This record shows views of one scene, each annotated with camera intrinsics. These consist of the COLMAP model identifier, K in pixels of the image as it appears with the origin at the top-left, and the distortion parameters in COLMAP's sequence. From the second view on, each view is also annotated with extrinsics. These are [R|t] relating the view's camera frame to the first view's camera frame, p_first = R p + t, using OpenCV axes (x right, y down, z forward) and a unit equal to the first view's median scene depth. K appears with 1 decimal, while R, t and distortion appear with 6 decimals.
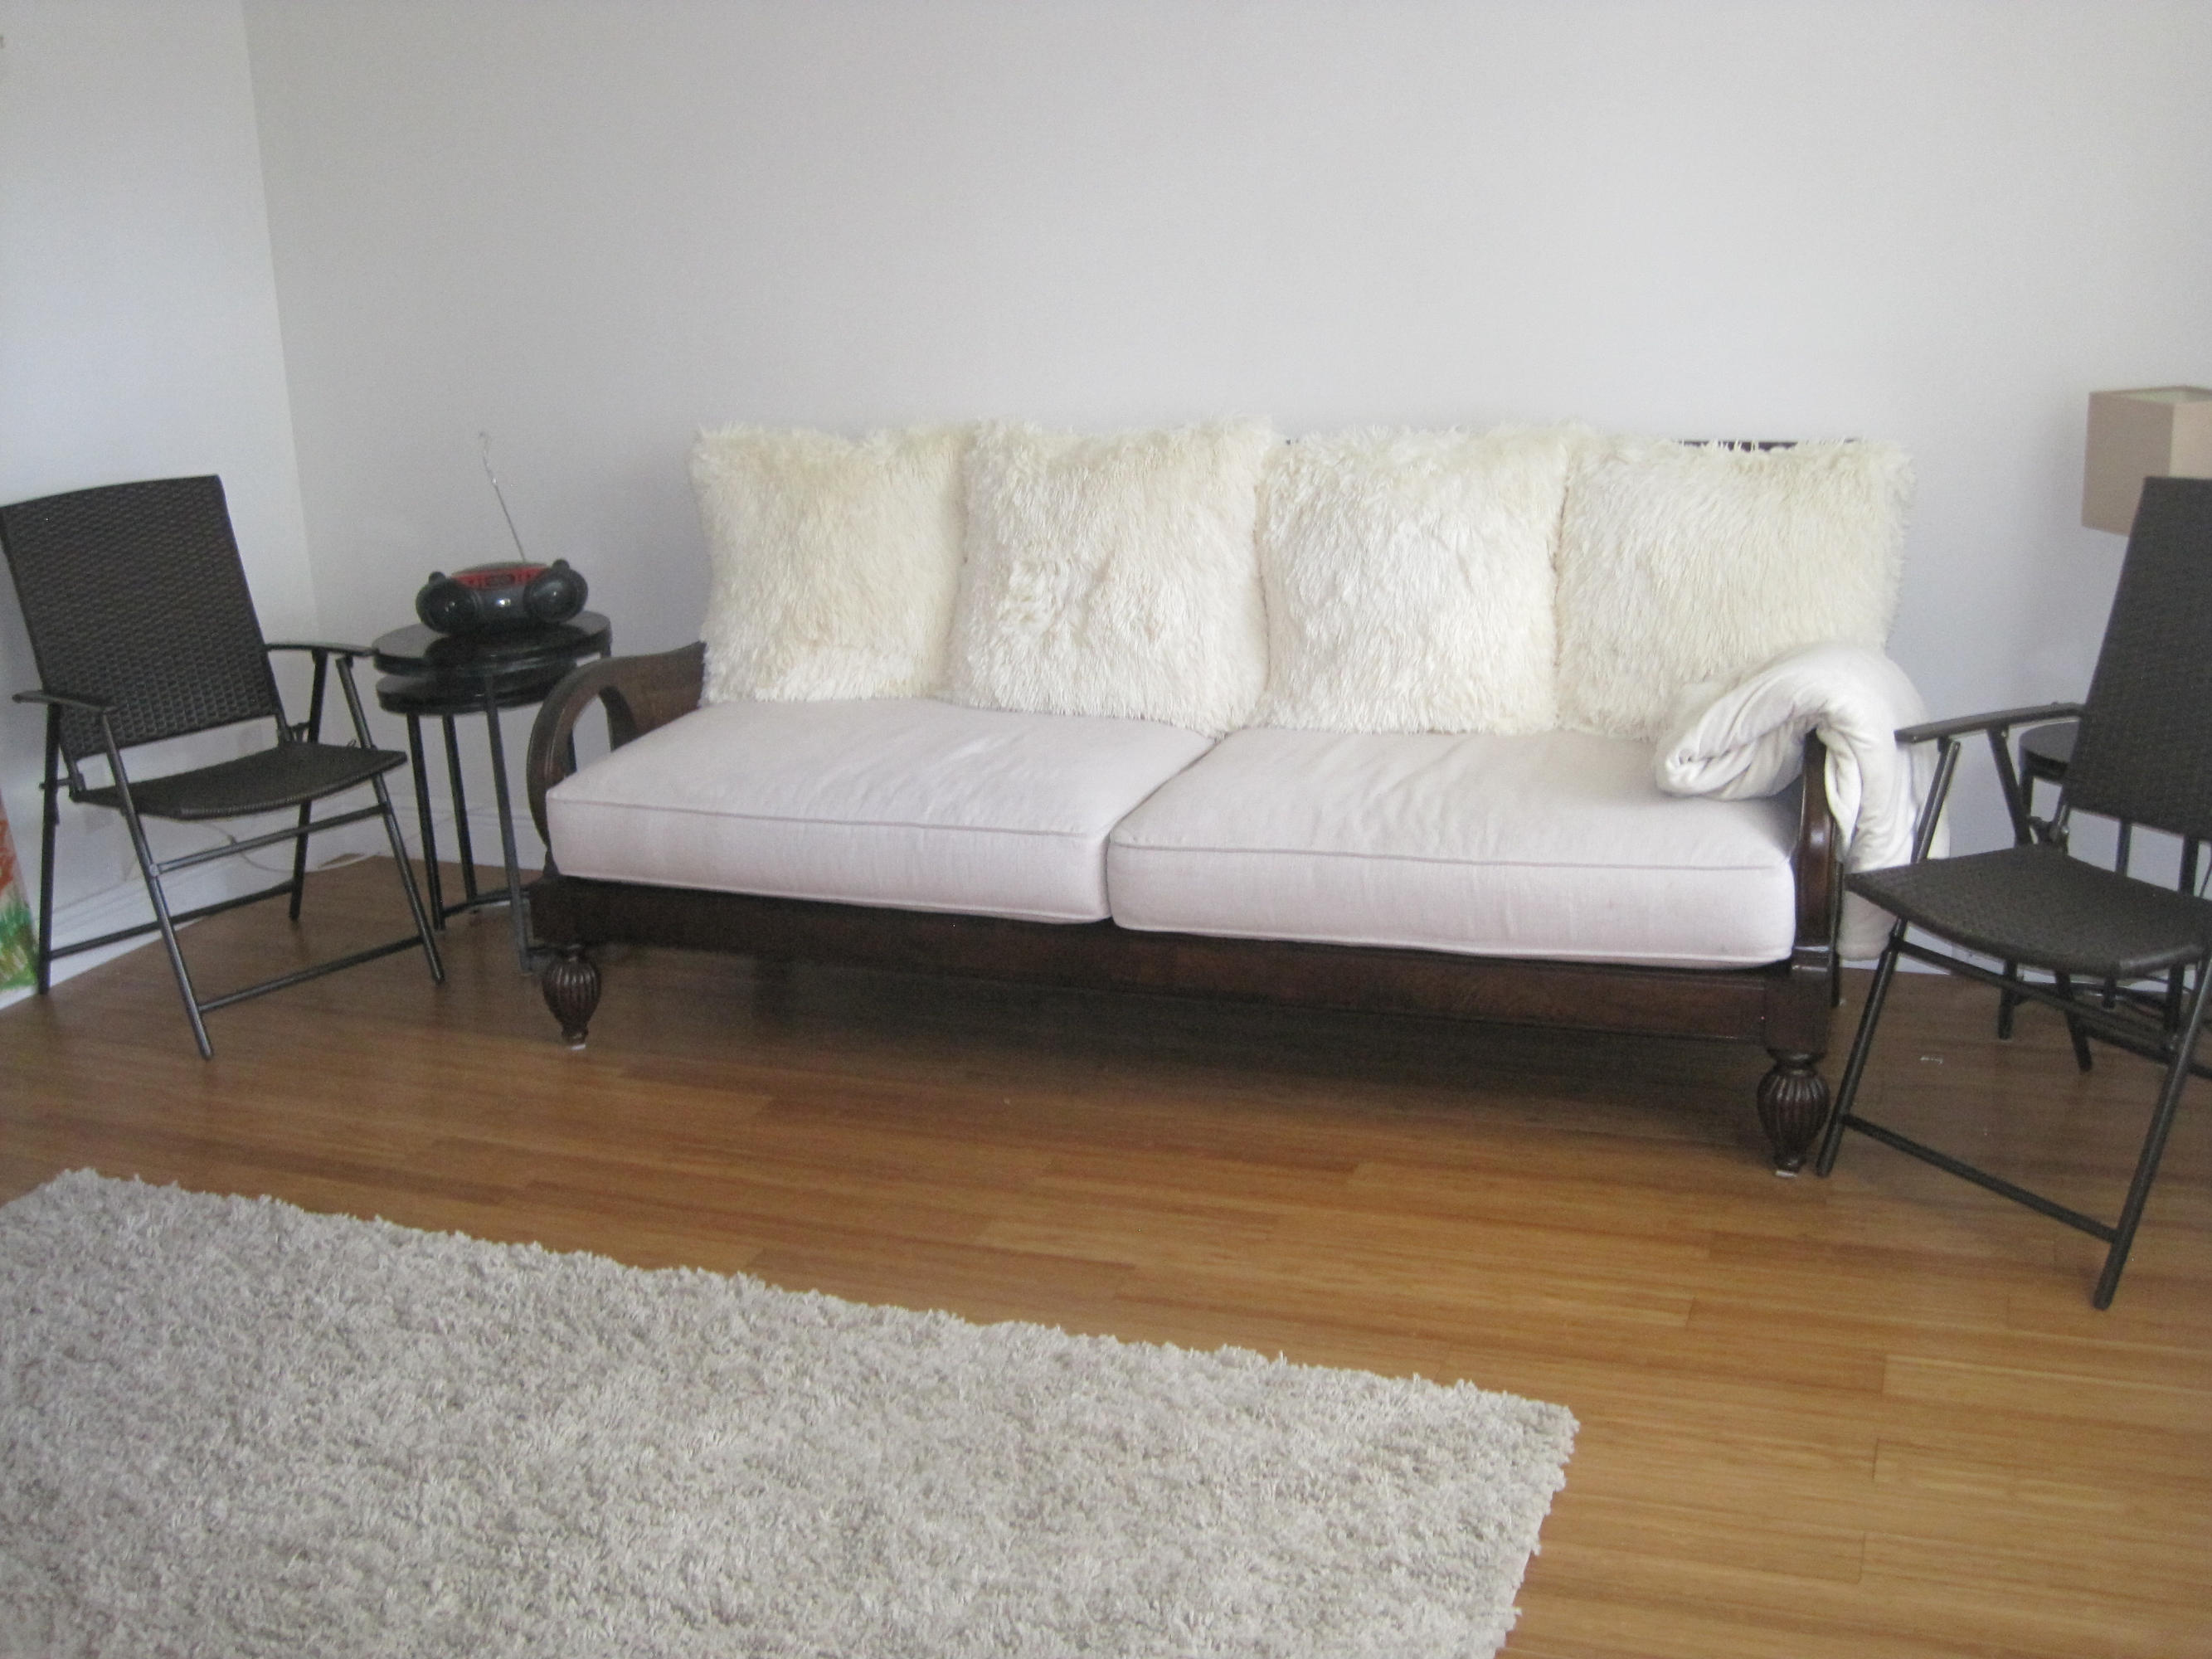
lens RADIAL K [[2287.0, 0, 1114.1], [0, 2287.0, 840.3], [0, 0, 1]] dist [-0.134017, 0.000000]
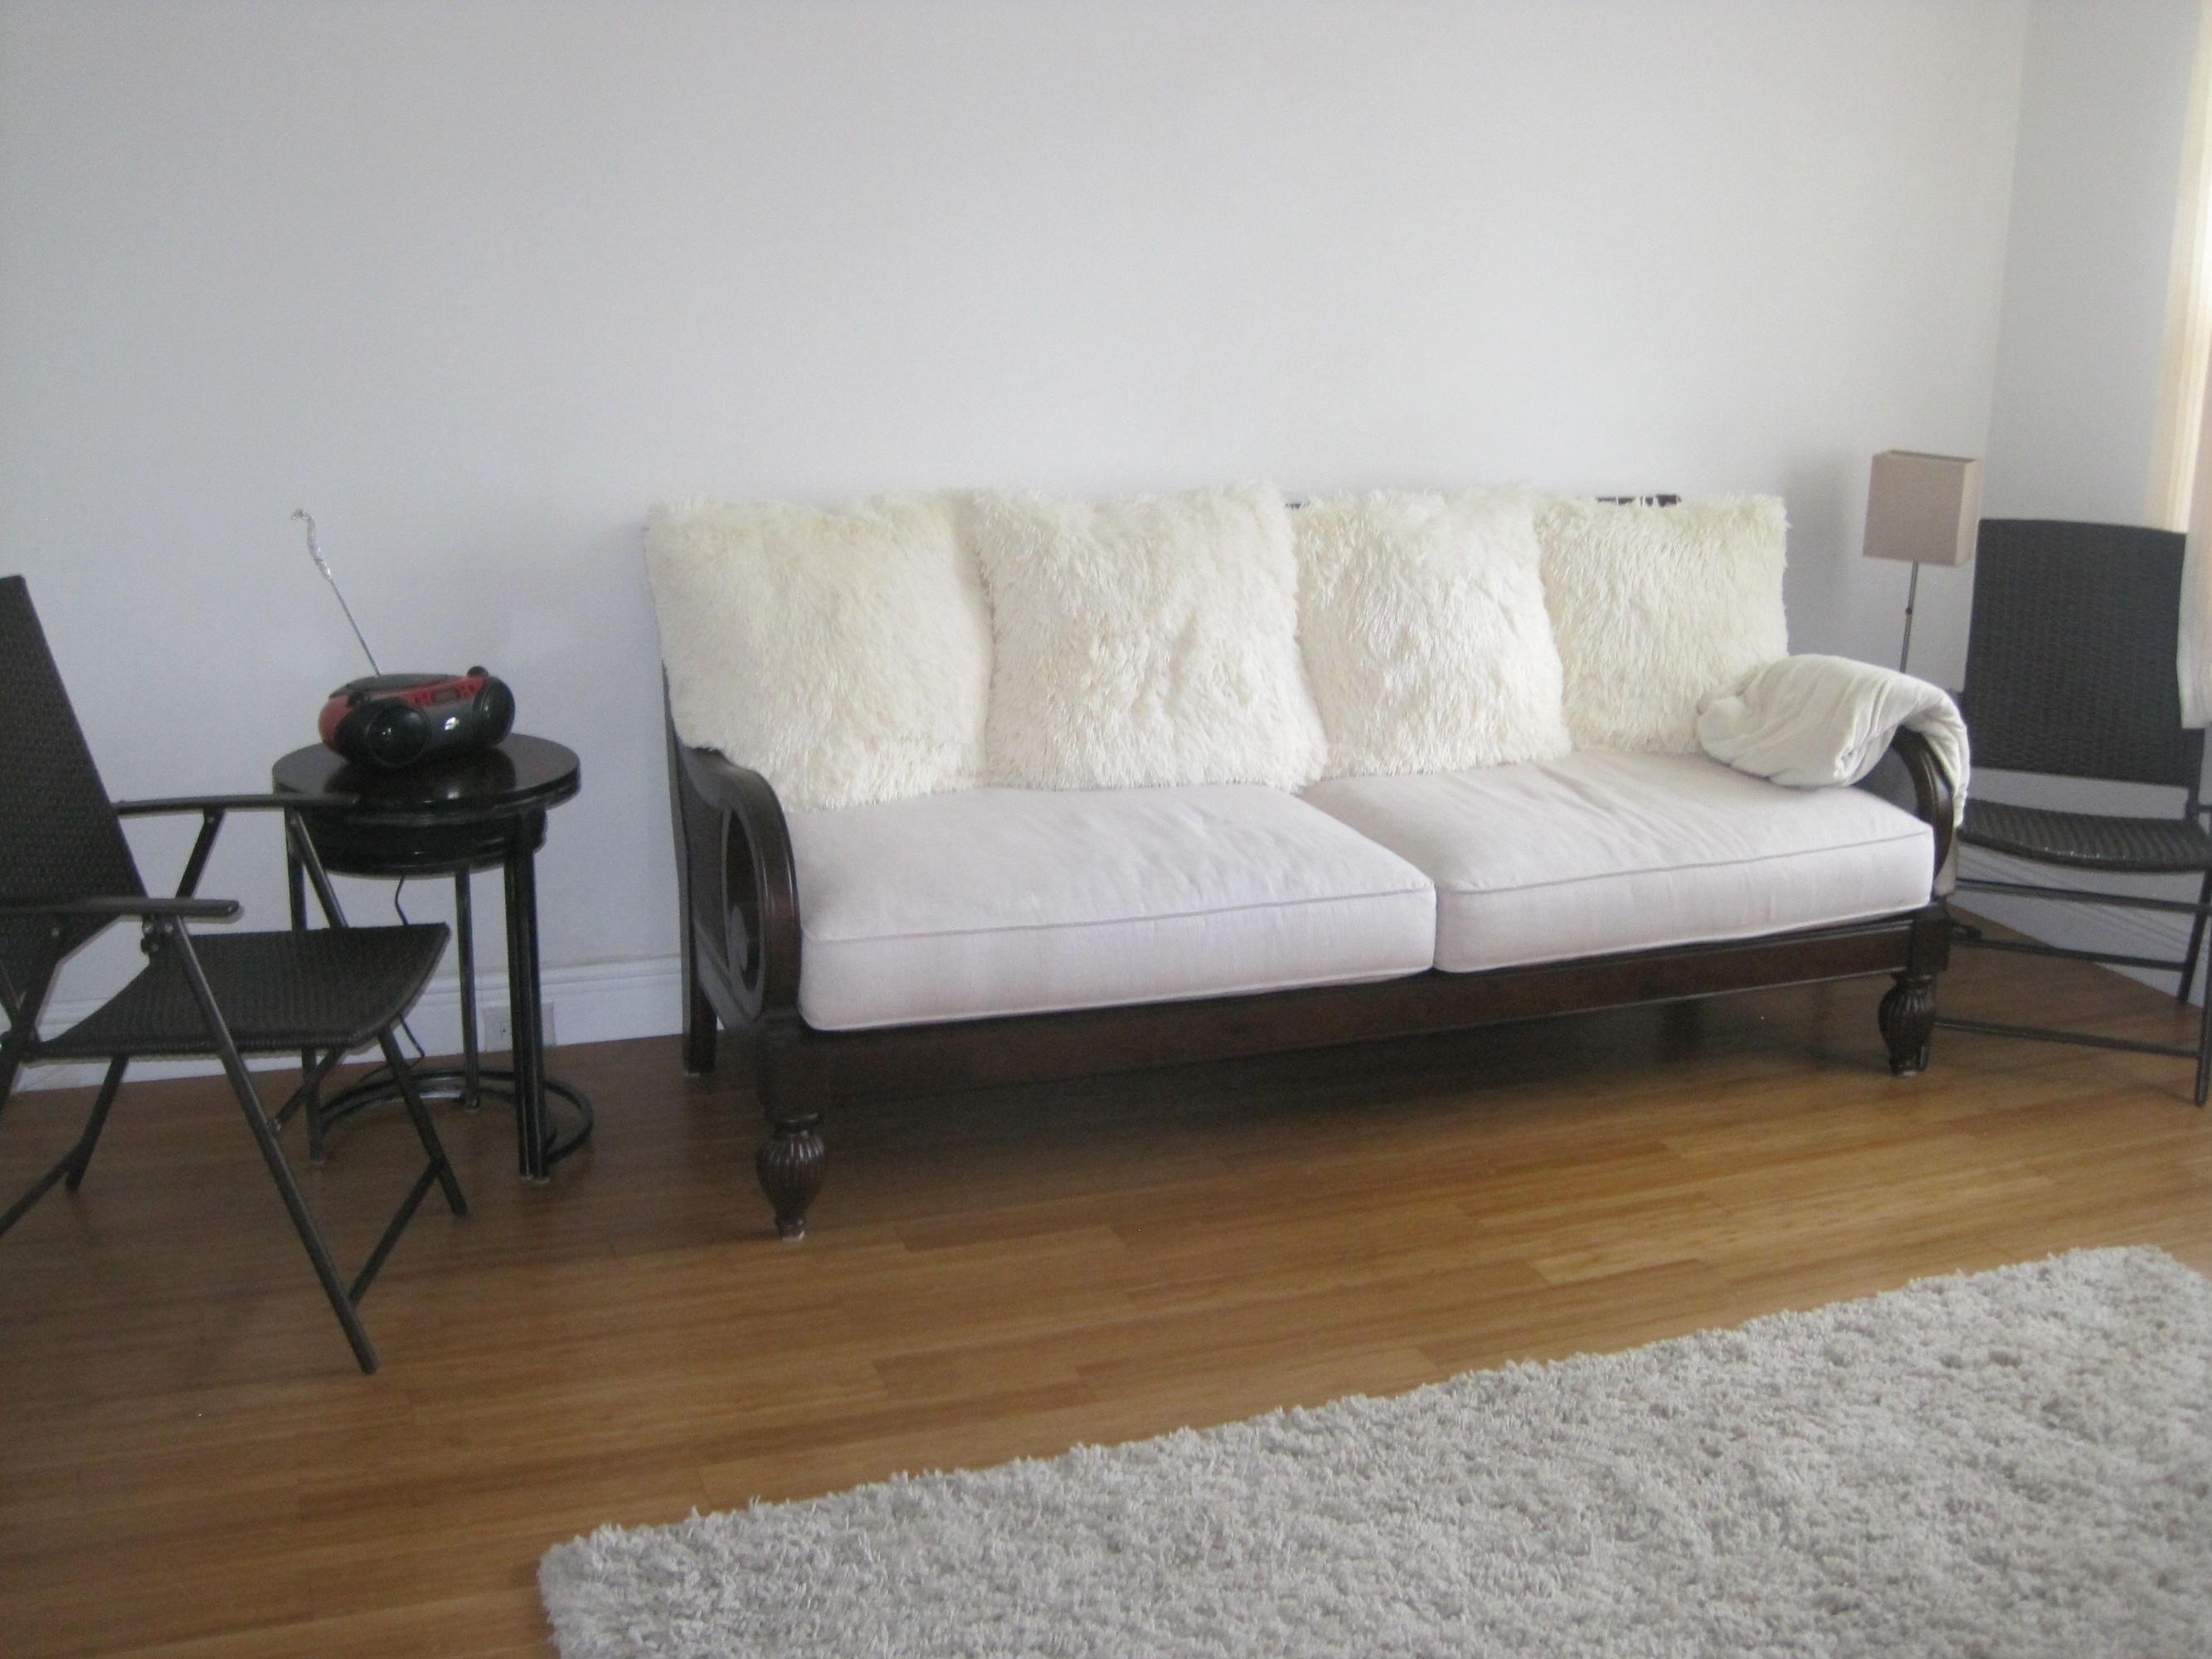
lens RADIAL K [[2287.0, 0, 1113.3], [0, 2287.0, 817.0], [0, 0, 1]] dist [-0.134017, 0.000000]
pose [[0.724728, -0.107223, 0.680642, -0.740433], [0.132566, 0.991061, 0.014971, -0.062318], [-0.676163, 0.079380, 0.732464, 0.310159]]
